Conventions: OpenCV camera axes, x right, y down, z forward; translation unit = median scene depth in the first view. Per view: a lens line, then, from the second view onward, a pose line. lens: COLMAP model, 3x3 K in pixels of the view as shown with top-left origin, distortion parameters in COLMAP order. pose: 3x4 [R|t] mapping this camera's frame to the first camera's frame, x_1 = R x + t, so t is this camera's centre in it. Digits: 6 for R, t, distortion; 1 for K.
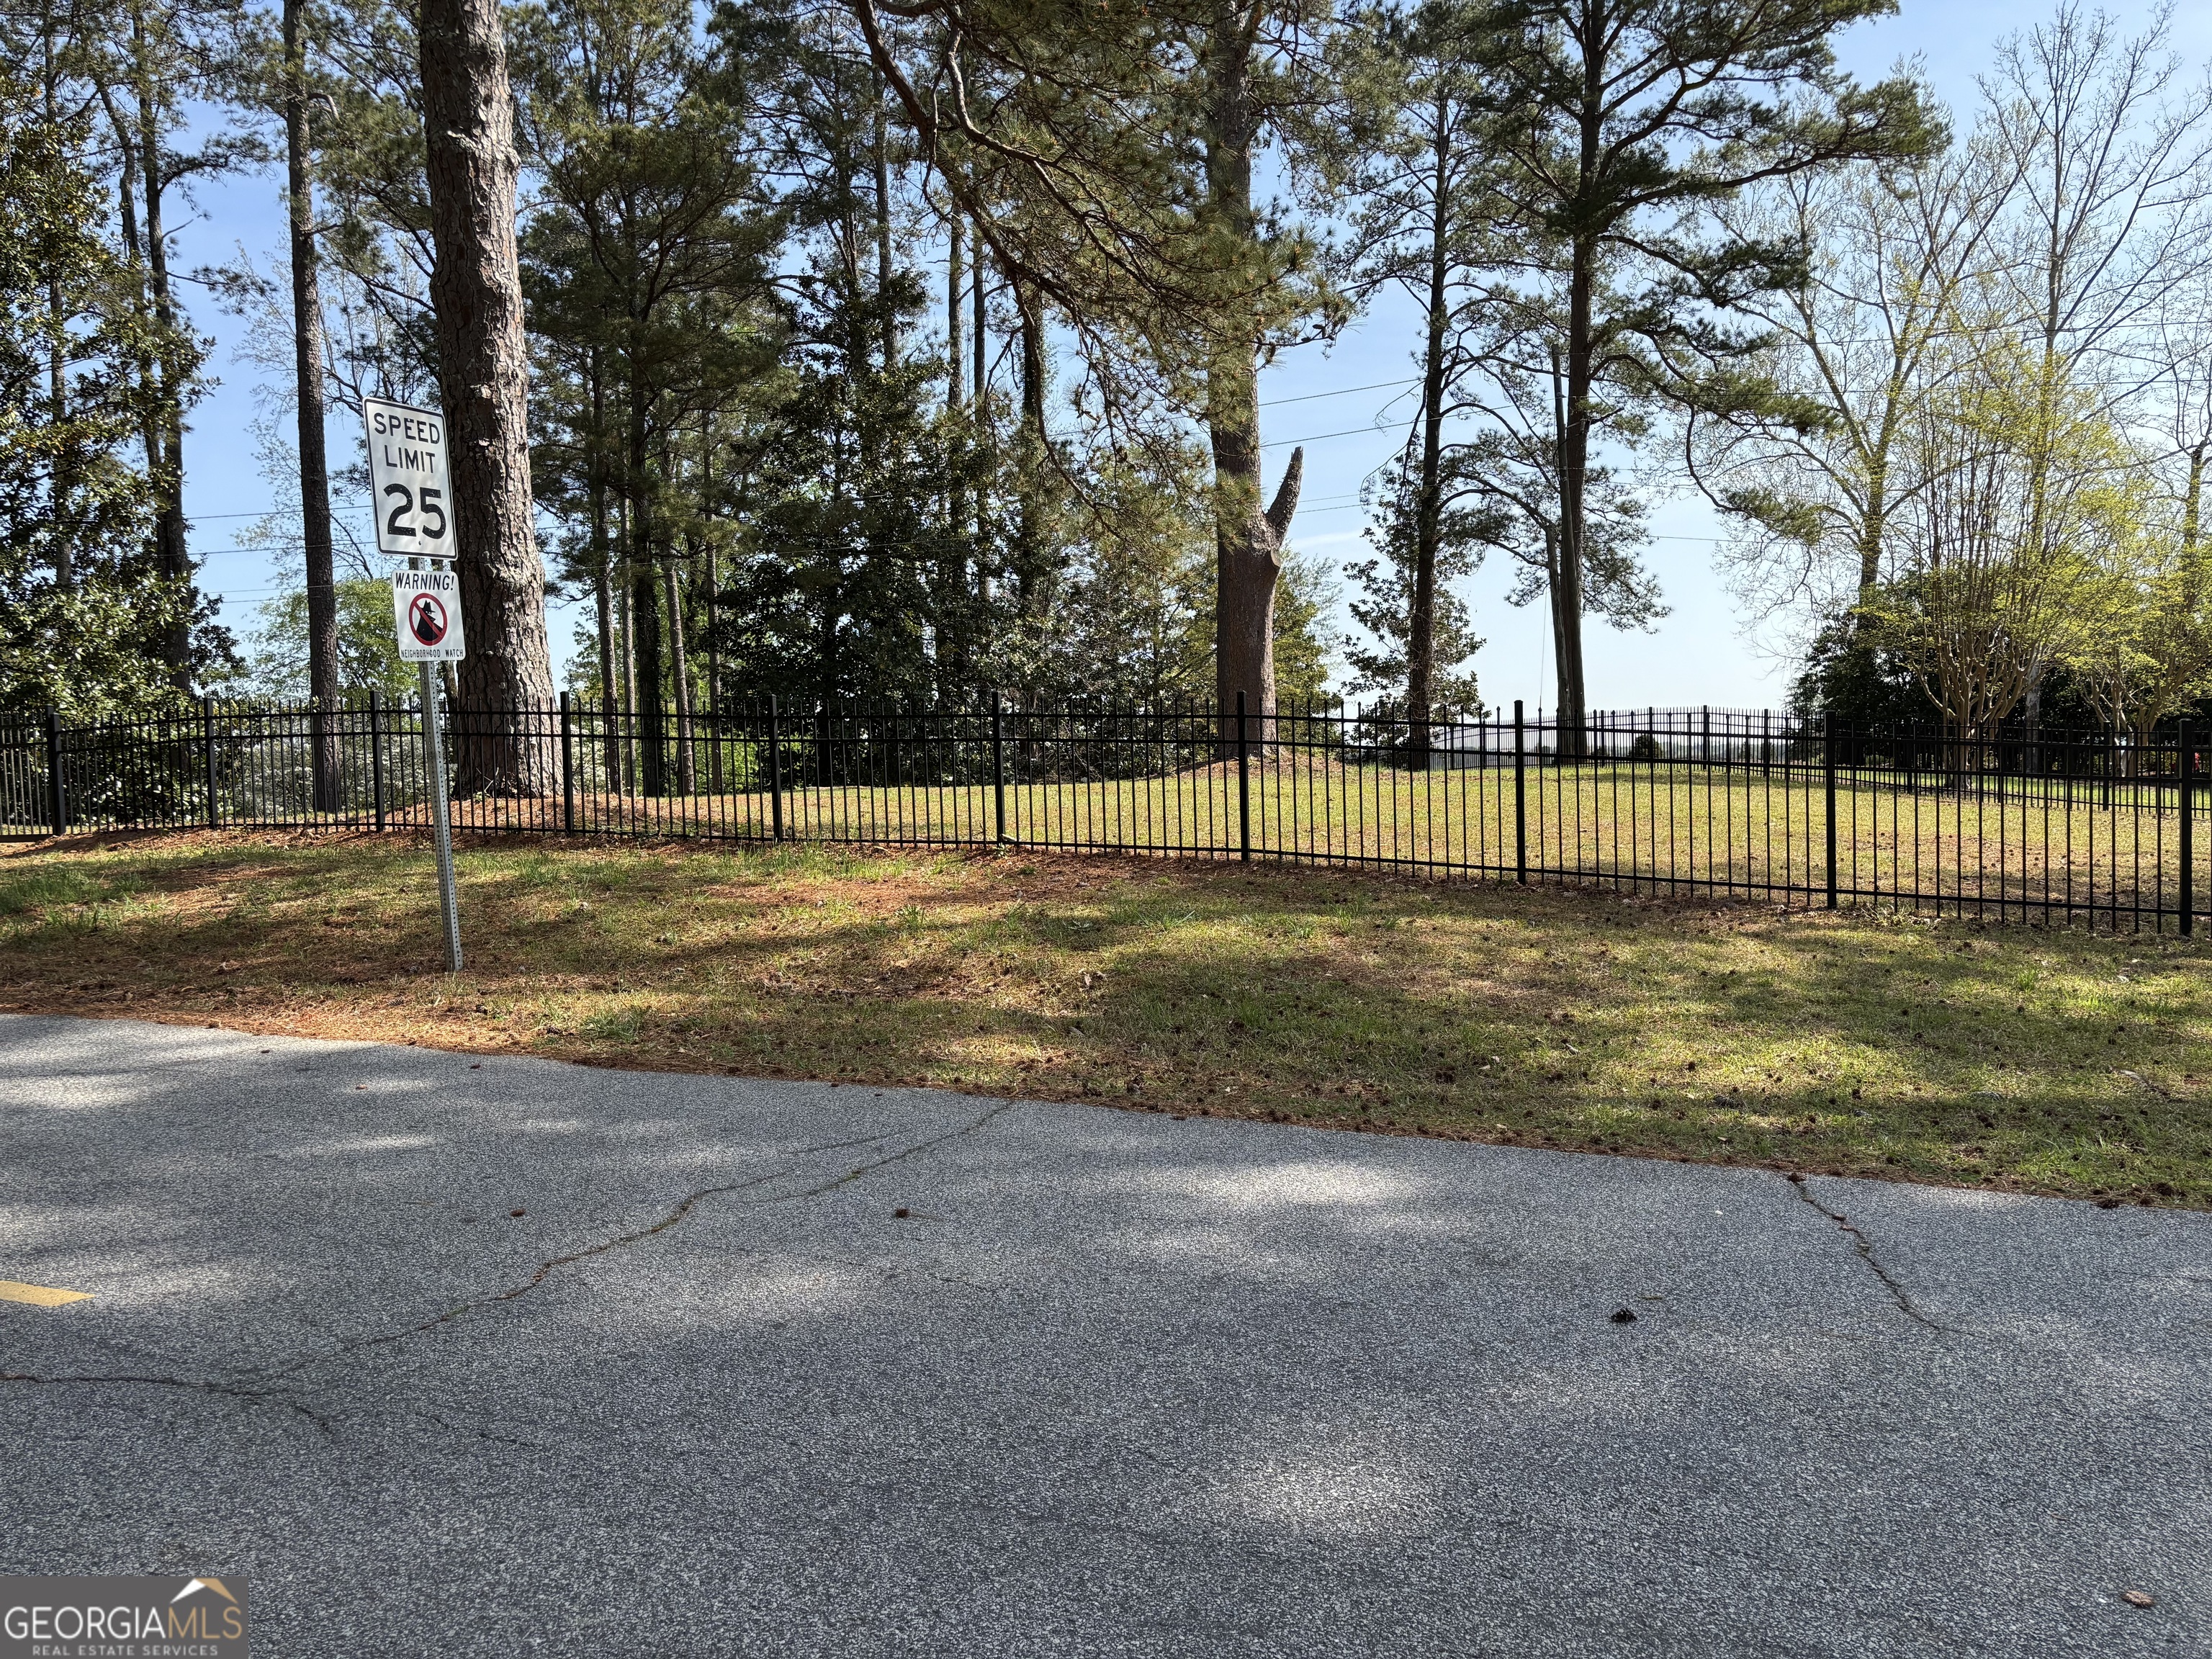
lens RADIAL K [[1665.8, 0, 1113.9], [0, 1665.8, 840.4], [0, 0, 1]] dist [0.054678, -0.083007]
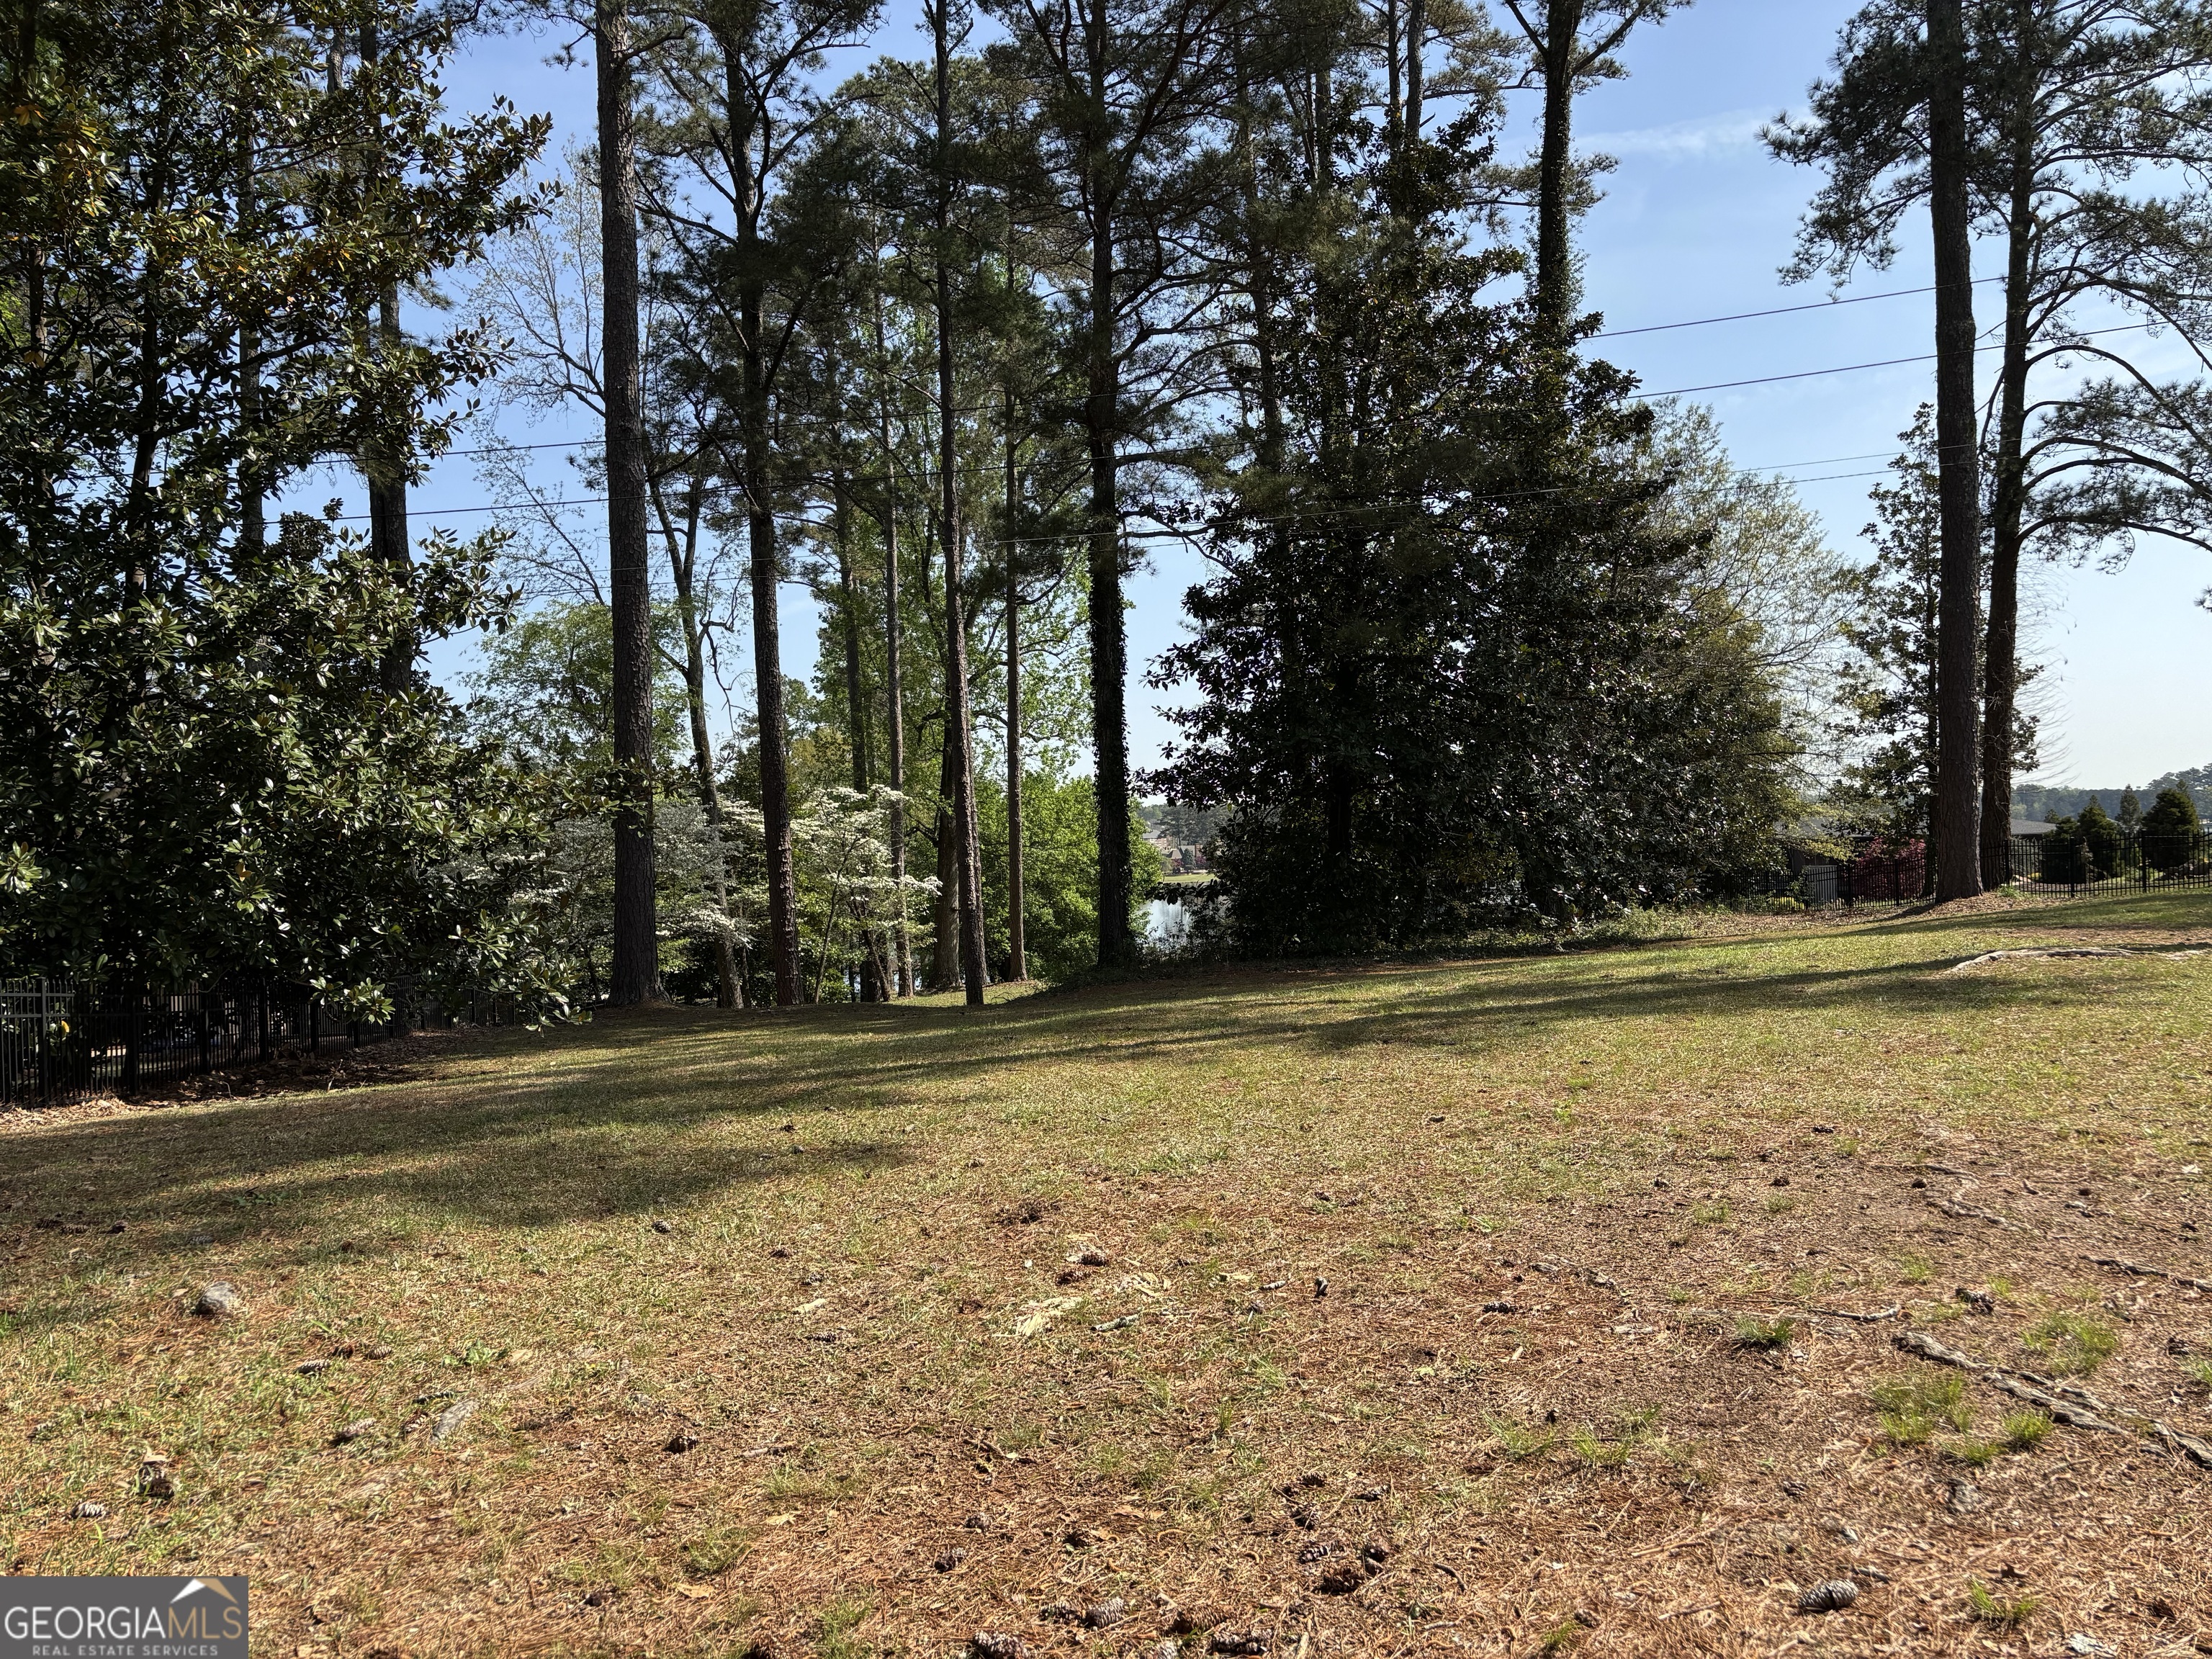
lens RADIAL K [[1659.2, 0, 1106.1], [0, 1659.2, 840.3], [0, 0, 1]] dist [0.001911, 0.001538]
pose [[0.998044, -0.004573, -0.062347, -0.166609], [0.002662, 0.999525, -0.030696, -0.021275], [0.062458, 0.030470, 0.997582, 0.245442]]
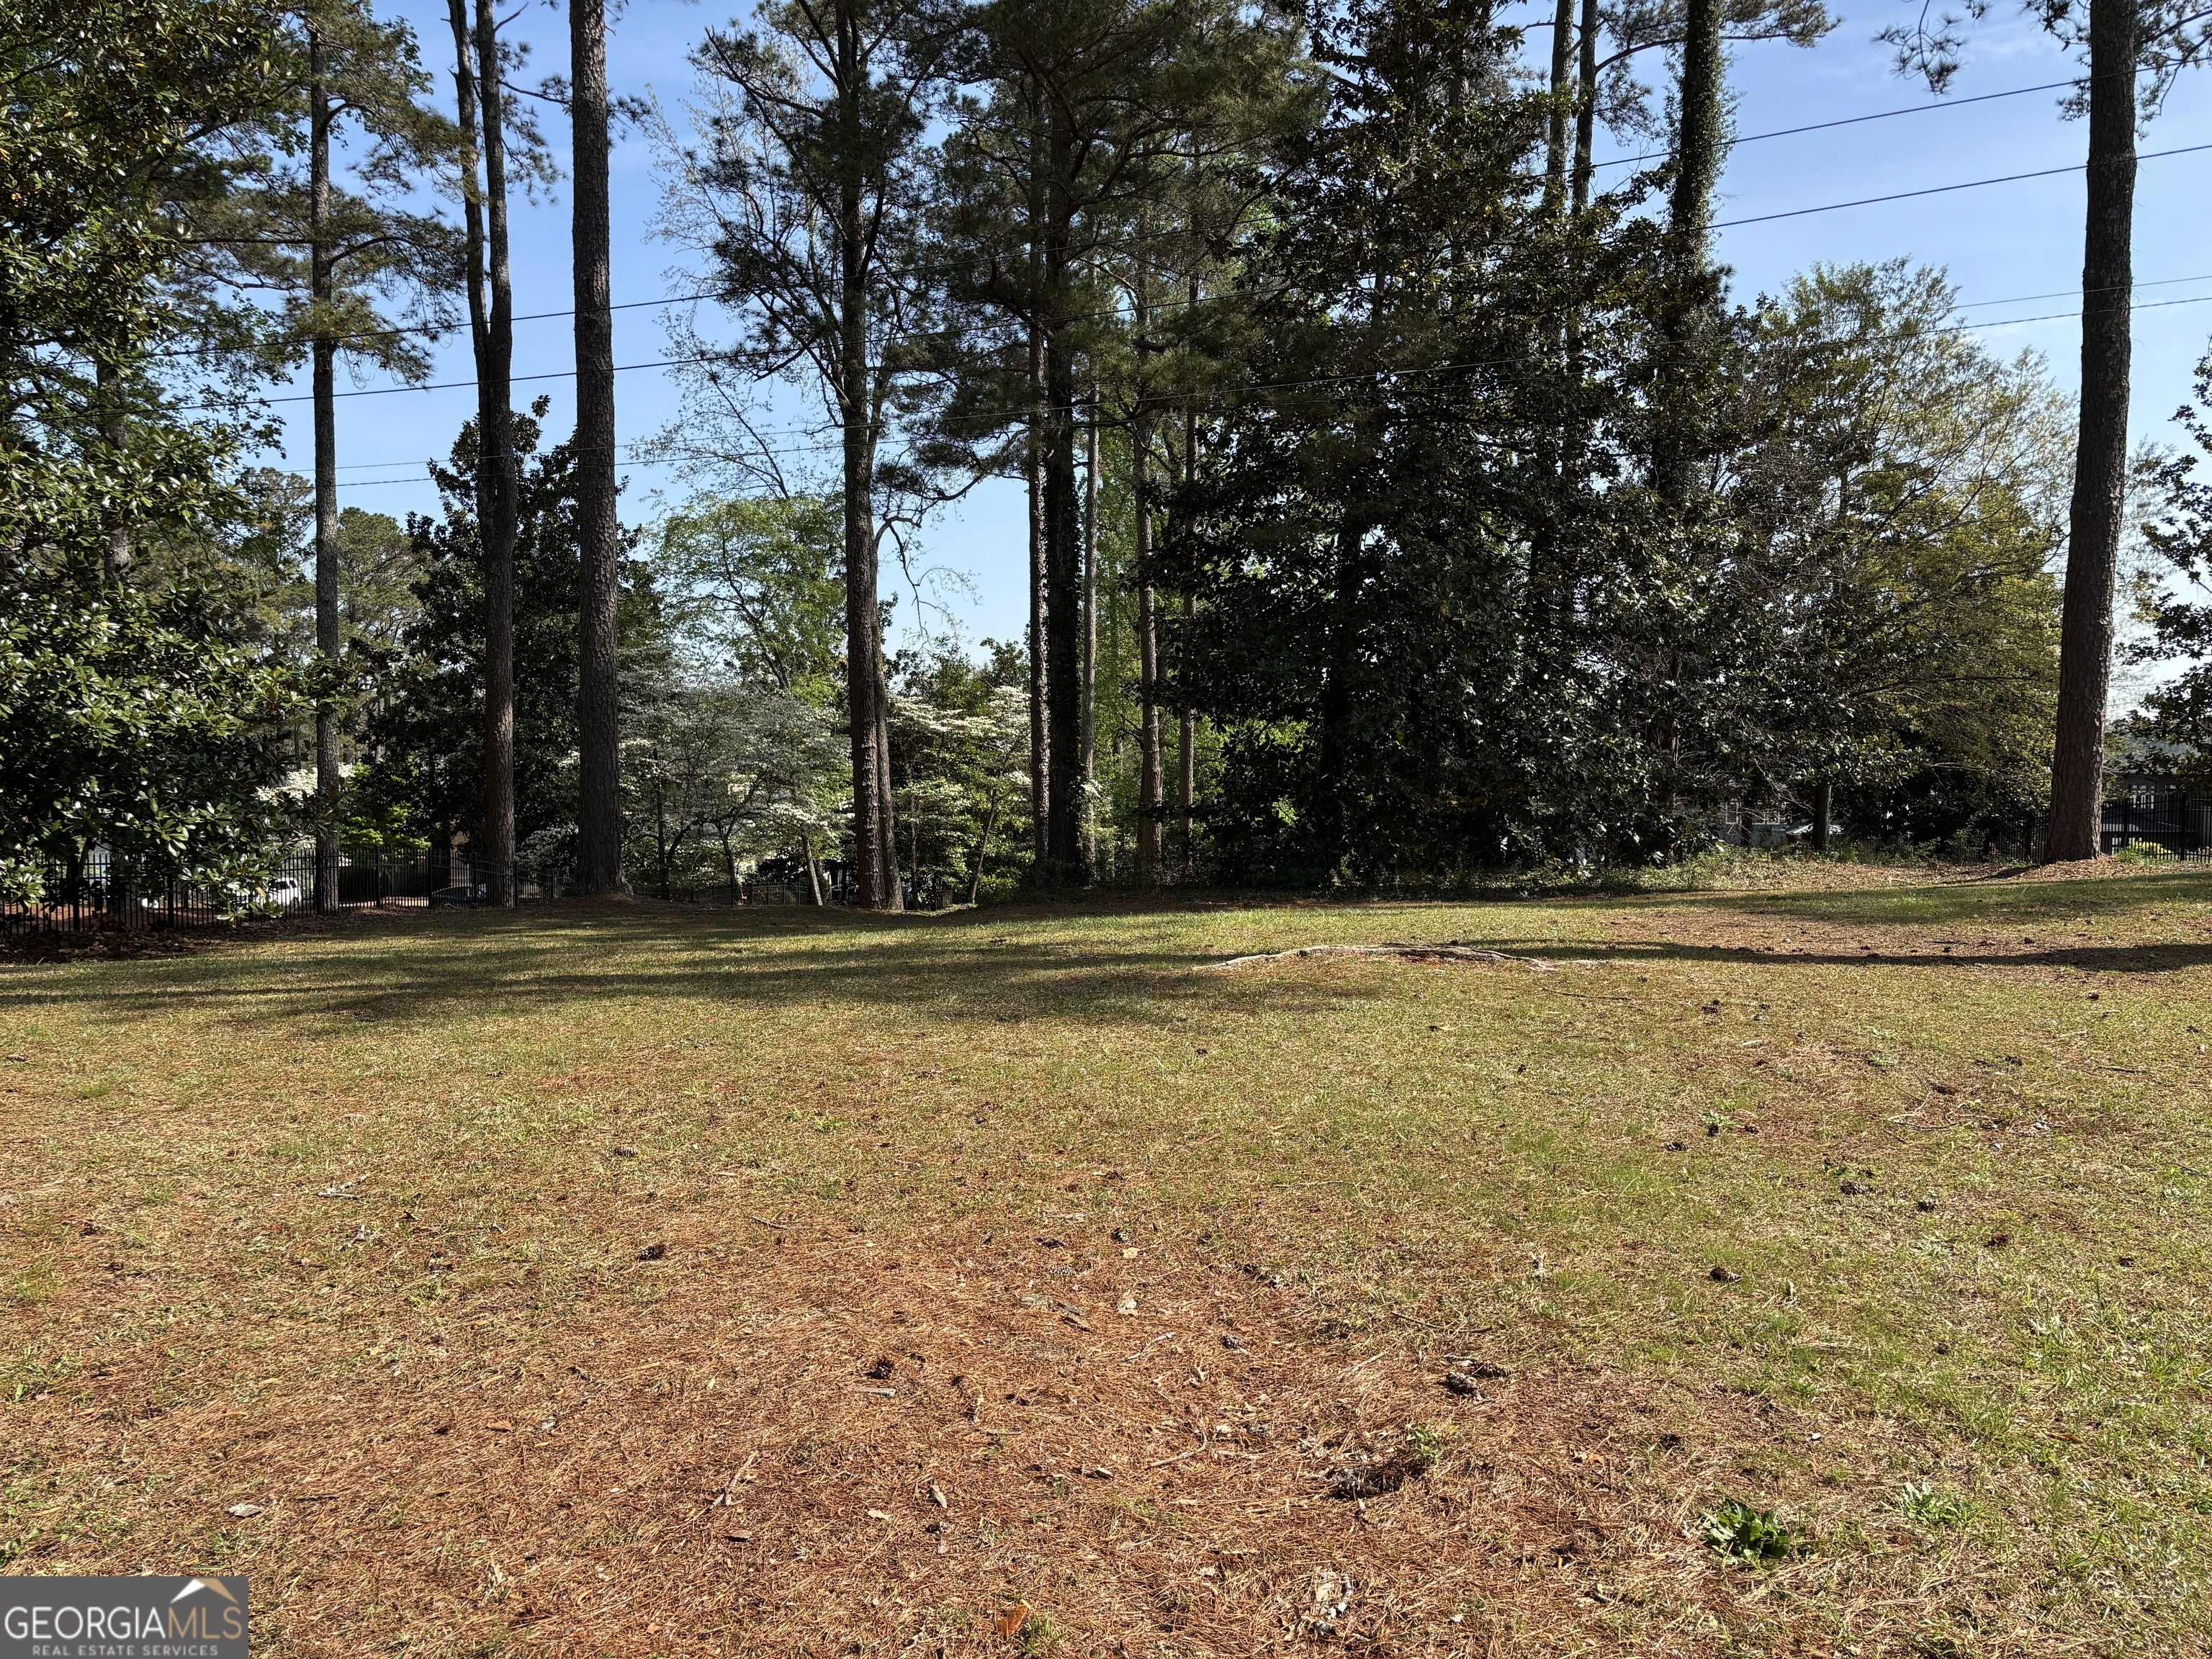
lens RADIAL K [[1665.8, 0, 1113.9], [0, 1665.8, 840.4], [0, 0, 1]] dist [0.054678, -0.083007]
pose [[0.955973, 0.048722, -0.289382, -0.051891], [-0.040684, 0.998603, 0.033728, -0.027426], [0.290621, -0.020470, 0.956619, 0.284808]]
